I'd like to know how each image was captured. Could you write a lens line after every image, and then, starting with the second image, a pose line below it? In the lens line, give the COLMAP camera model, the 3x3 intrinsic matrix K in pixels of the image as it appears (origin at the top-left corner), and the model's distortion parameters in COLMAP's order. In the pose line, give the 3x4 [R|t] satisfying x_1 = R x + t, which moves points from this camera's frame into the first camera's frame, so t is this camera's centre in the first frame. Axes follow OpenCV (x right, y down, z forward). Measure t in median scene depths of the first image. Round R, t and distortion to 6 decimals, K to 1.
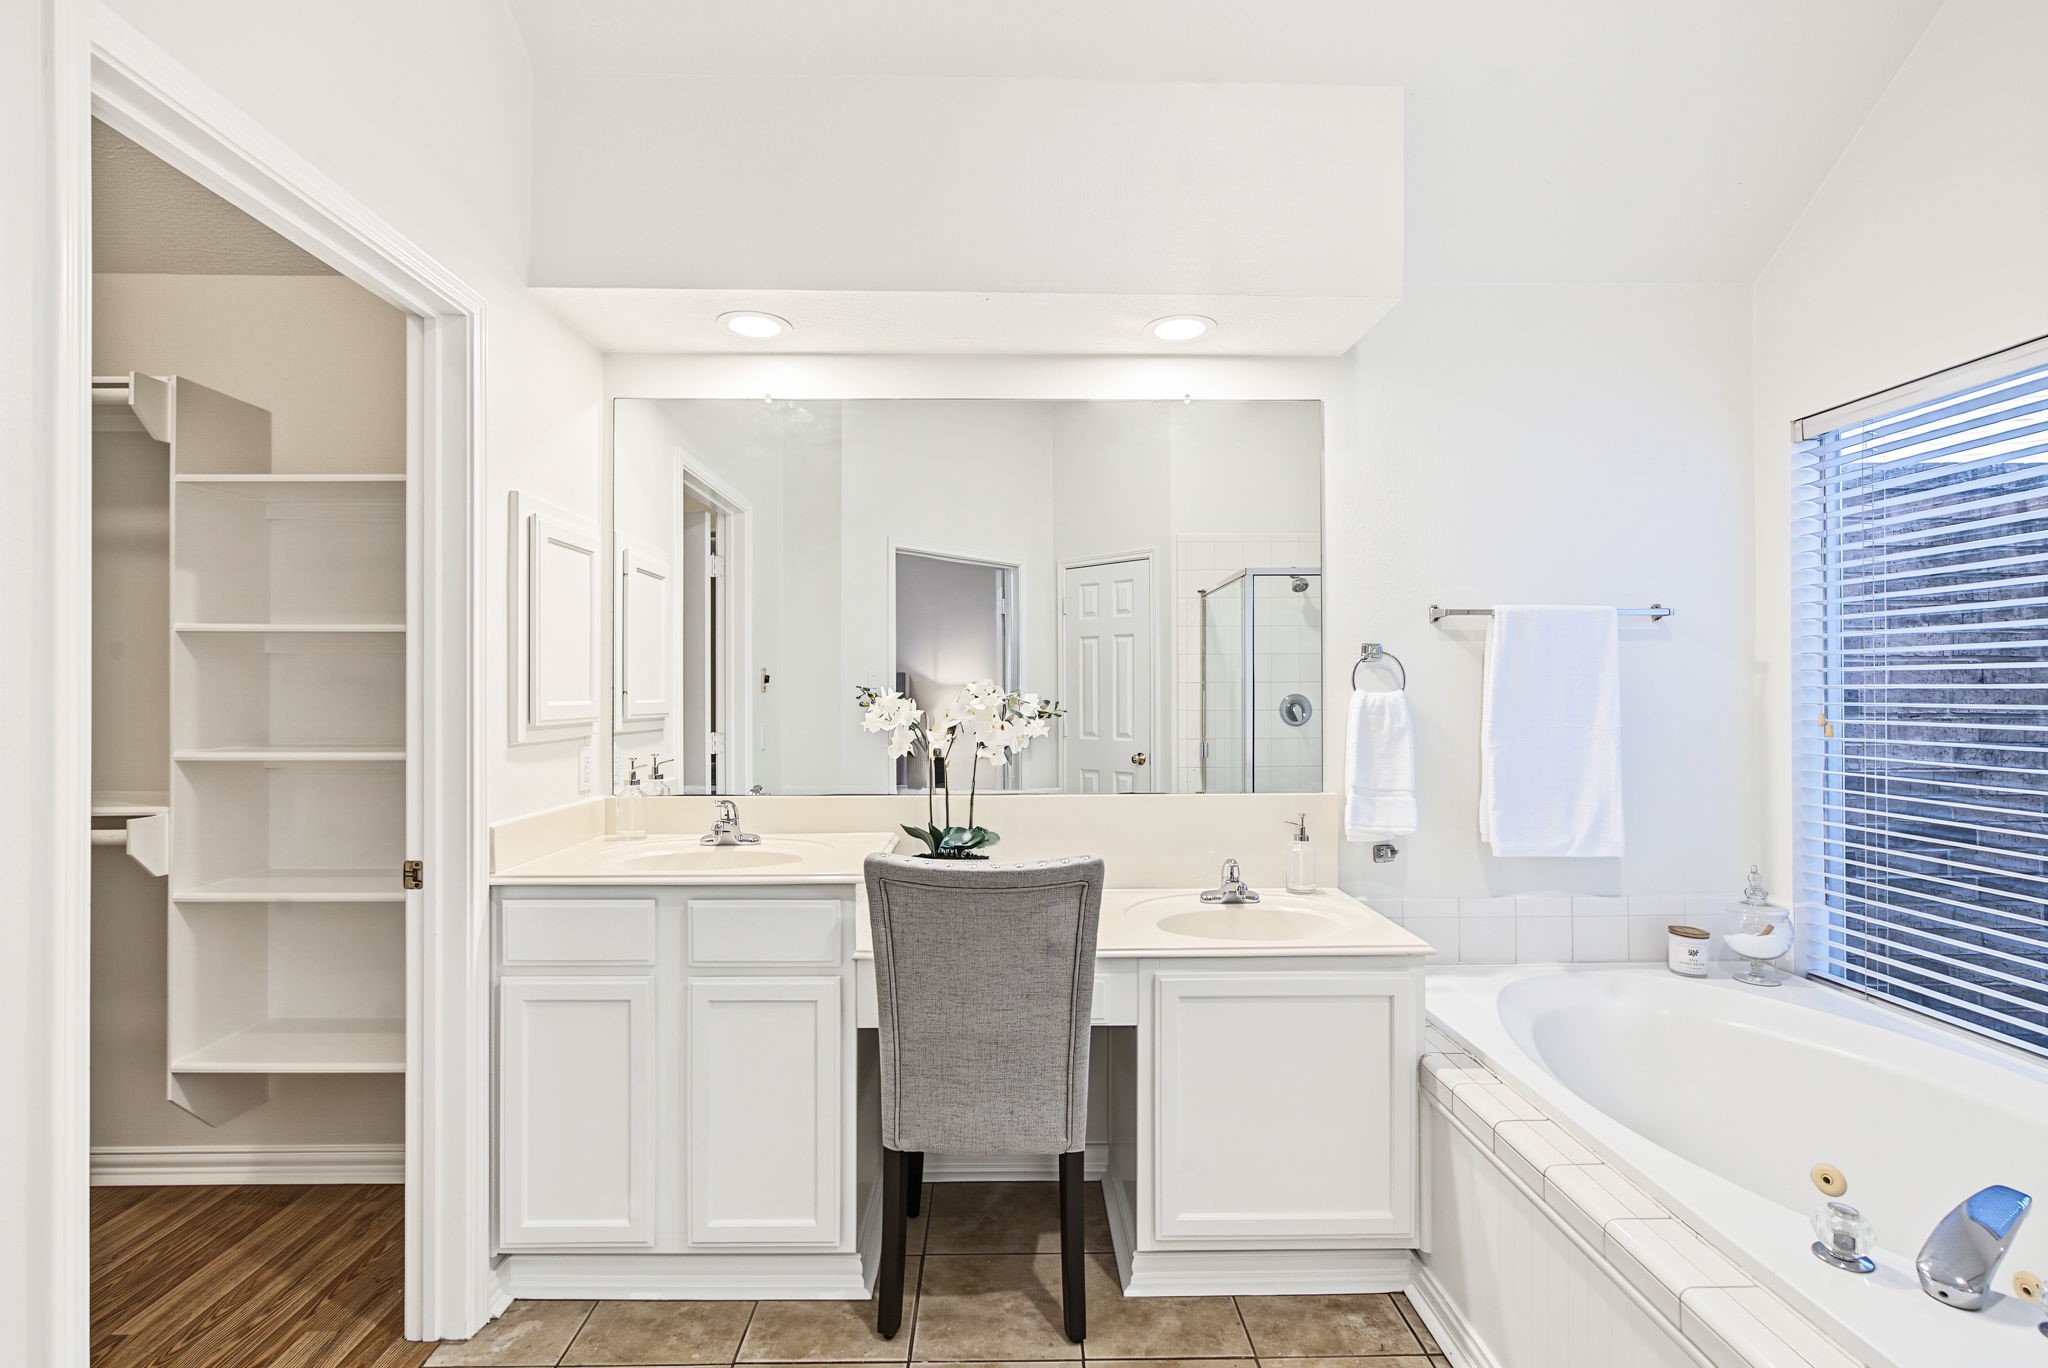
lens RADIAL K [[930.7, 0, 1016.0], [0, 930.7, 686.8], [0, 0, 1]] dist [-0.002324, 0.000934]
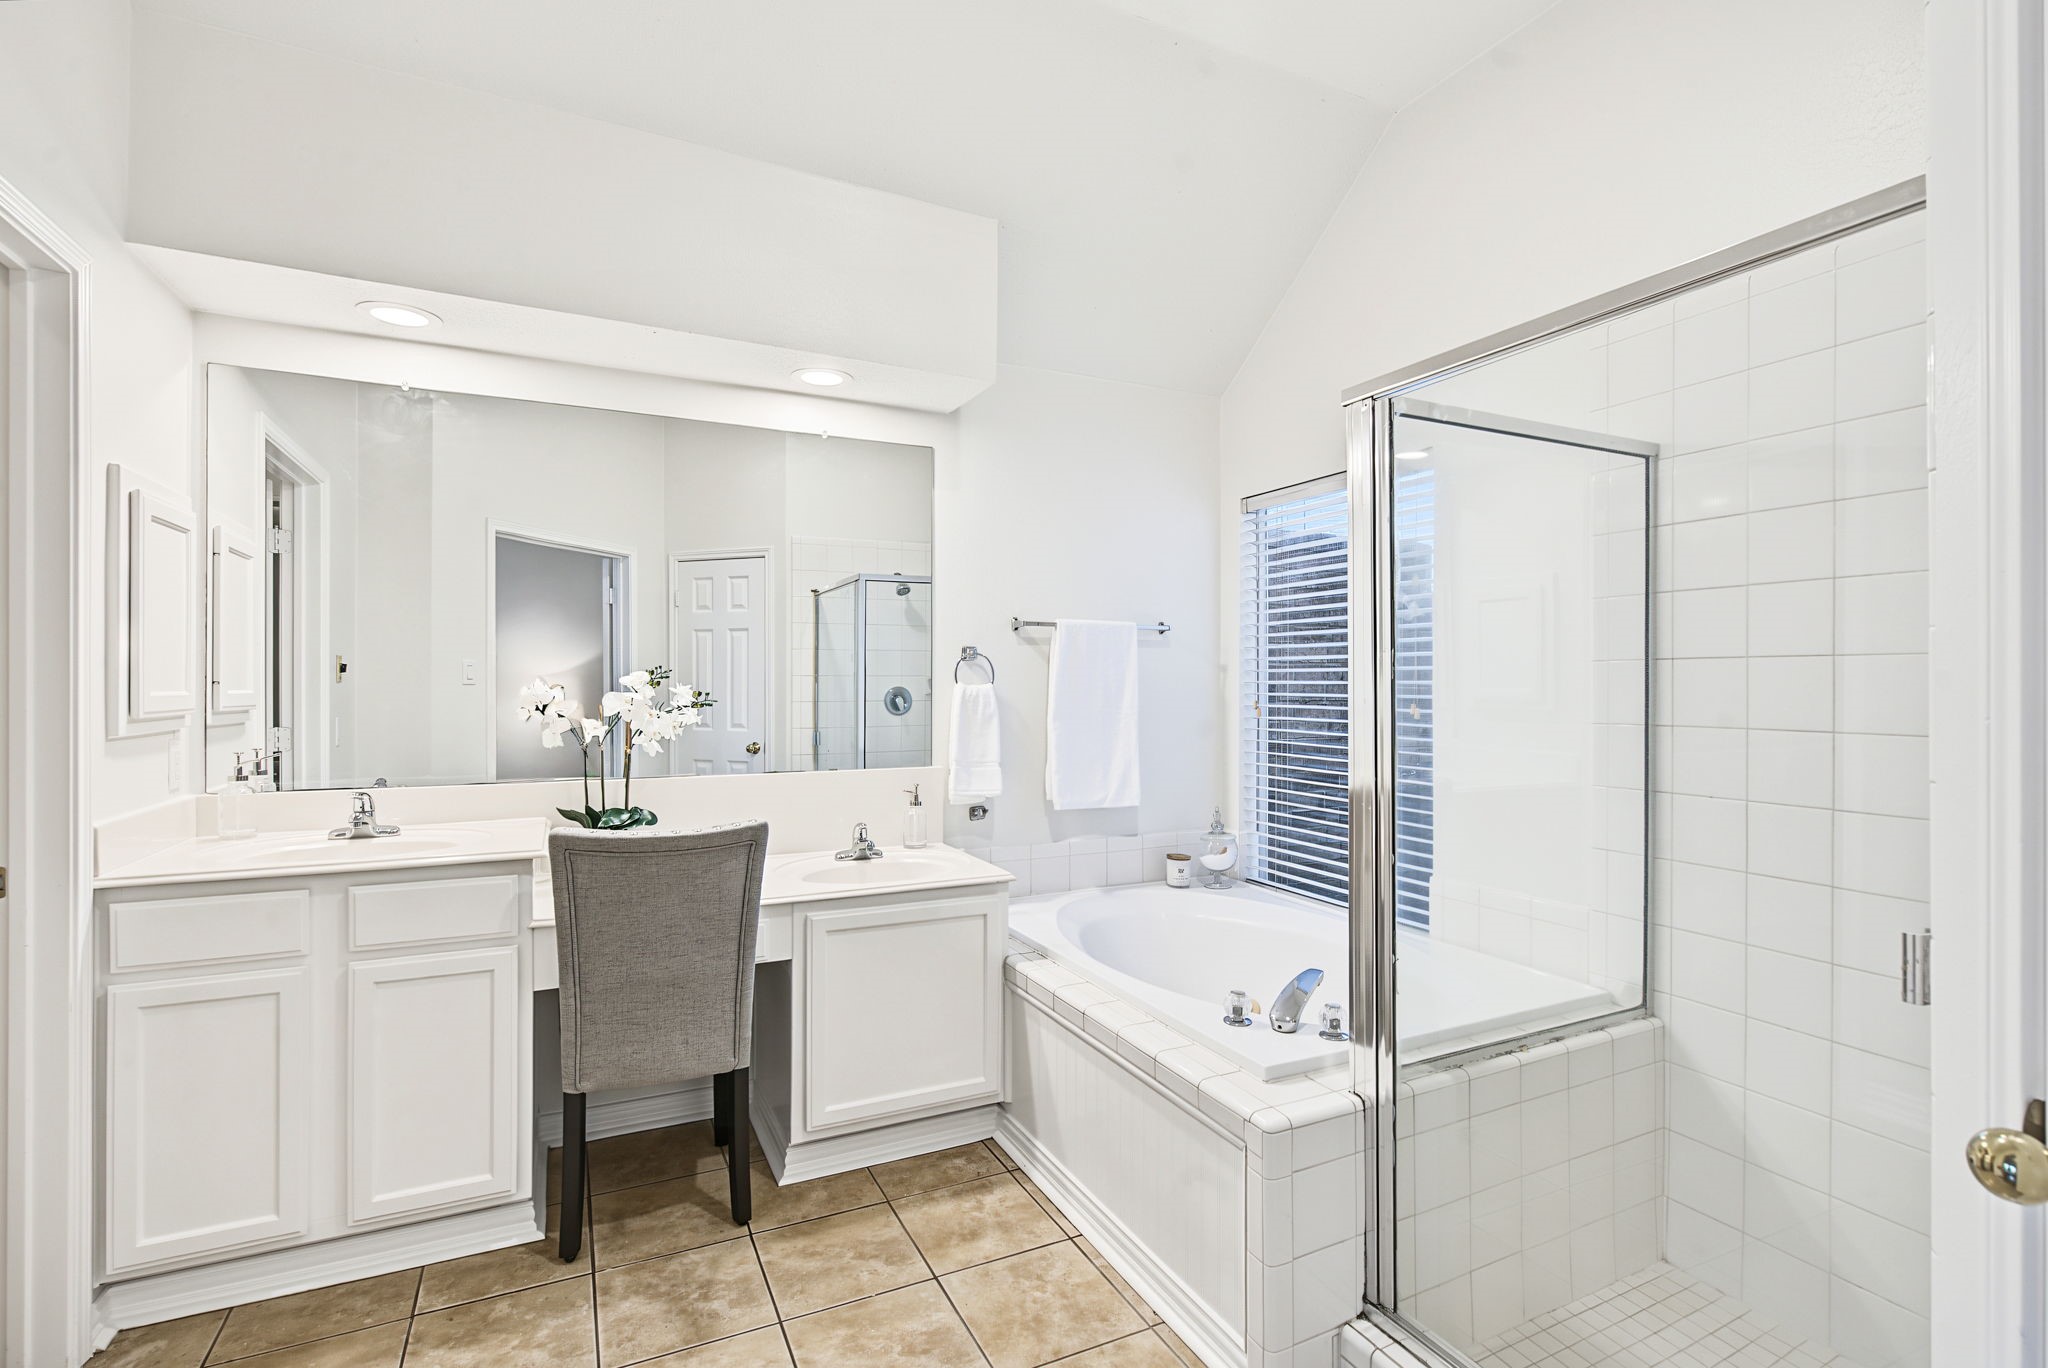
lens RADIAL K [[946.2, 0, 1016.4], [0, 946.2, 688.3], [0, 0, 1]] dist [-0.002561, 0.000882]
pose [[0.908520, 0.001959, 0.417836, -0.102668], [-0.005938, 0.999949, 0.008223, -0.000699], [-0.417798, -0.009952, 0.908485, -0.204759]]
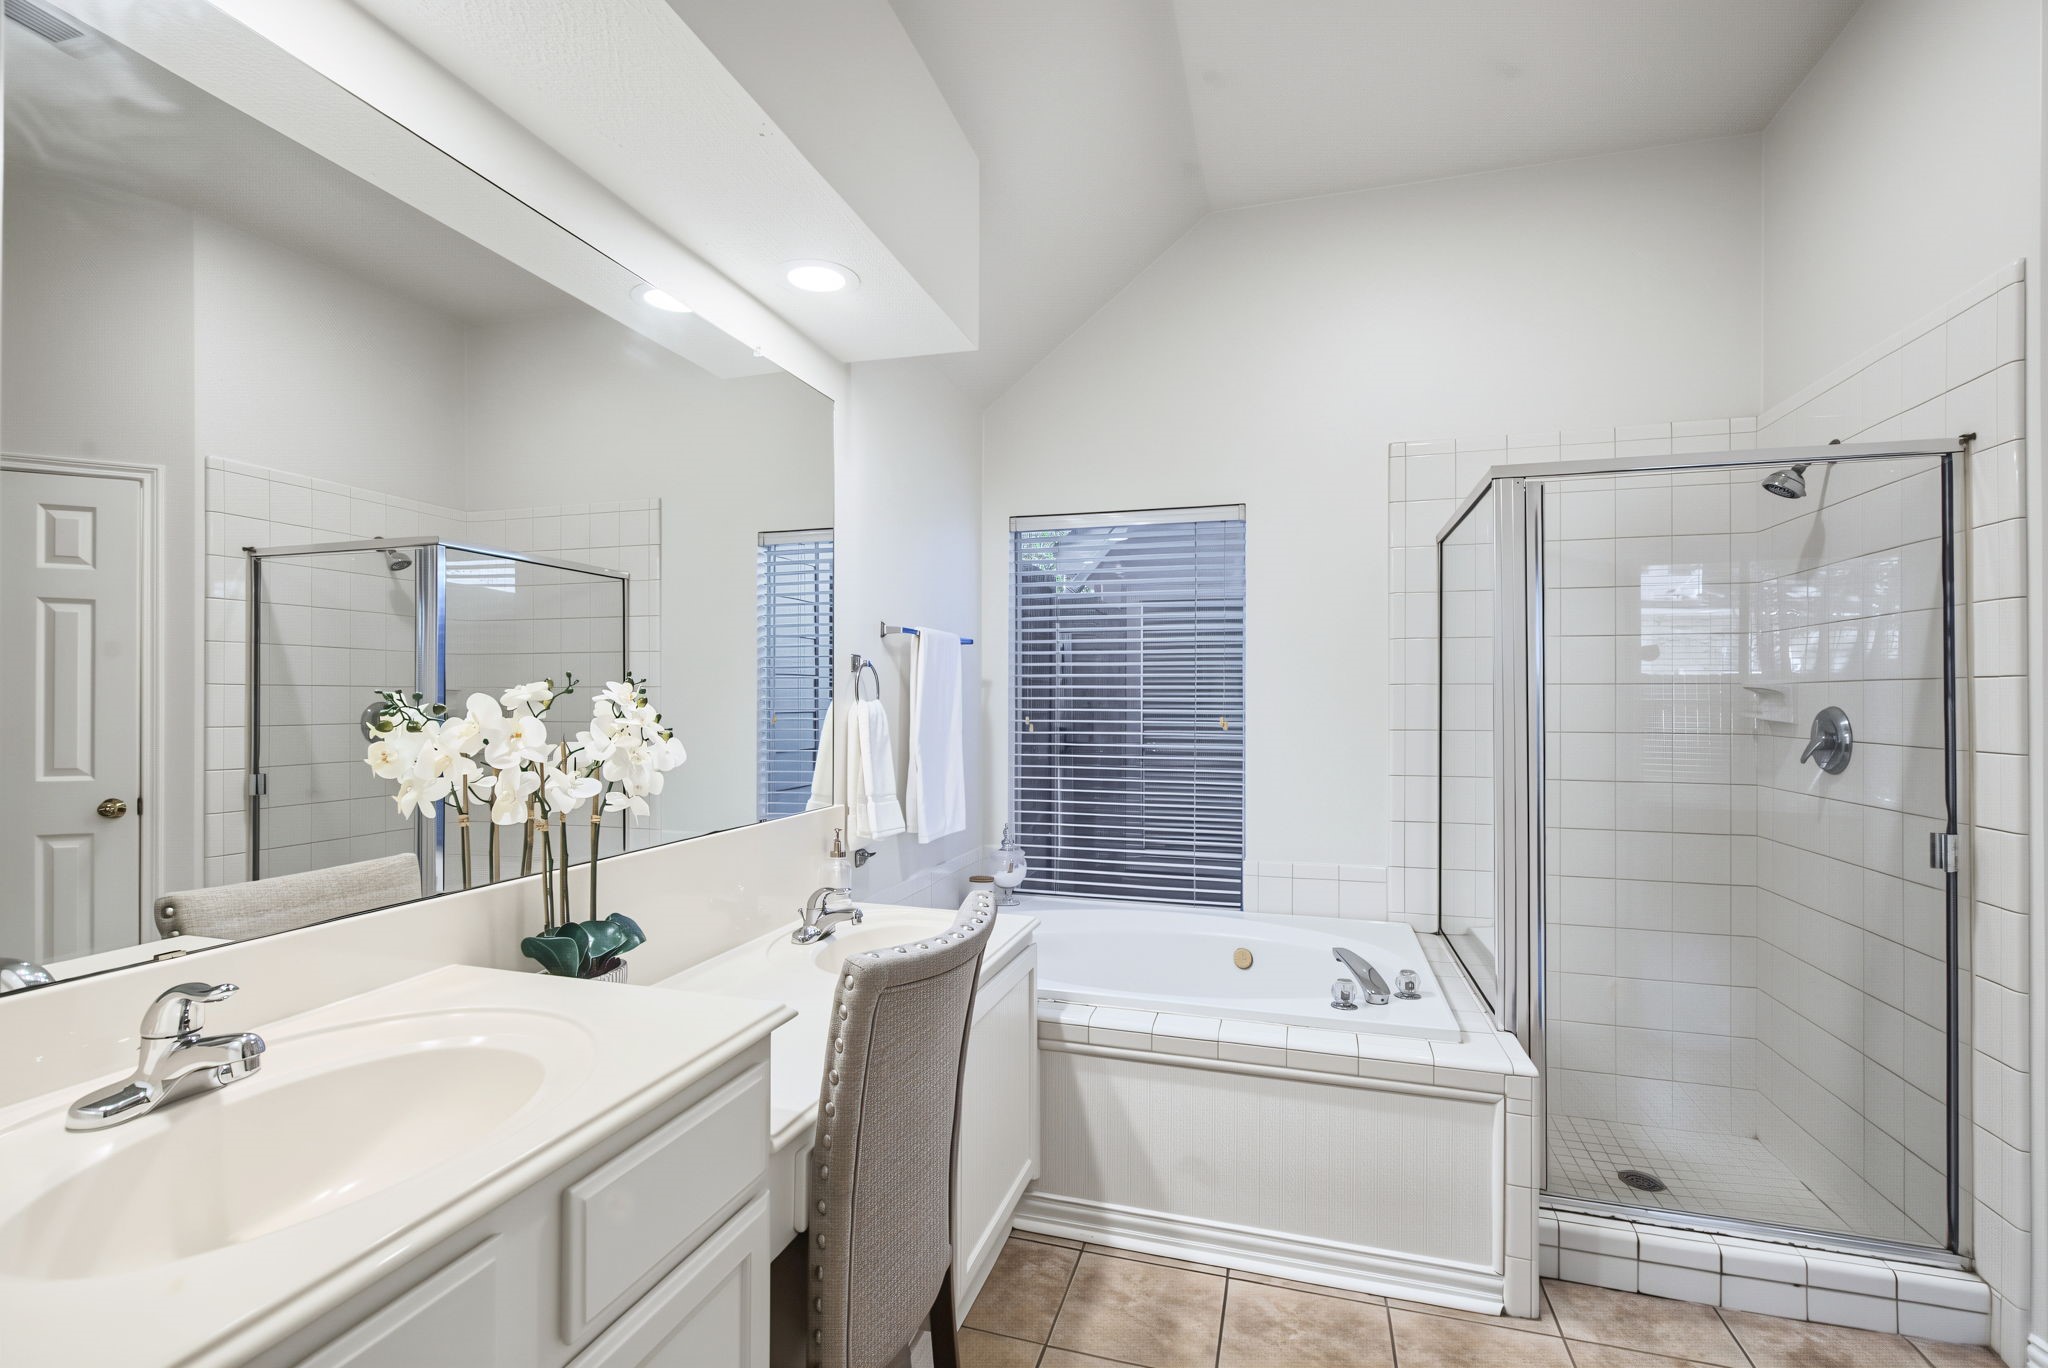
lens RADIAL K [[930.7, 0, 1016.0], [0, 930.7, 686.8], [0, 0, 1]] dist [-0.002324, 0.000934]
pose [[0.306918, 0.012997, 0.951647, -0.594531], [-0.005441, 0.999914, -0.011901, 0.000304], [-0.951720, -0.001526, 0.306962, 0.569021]]
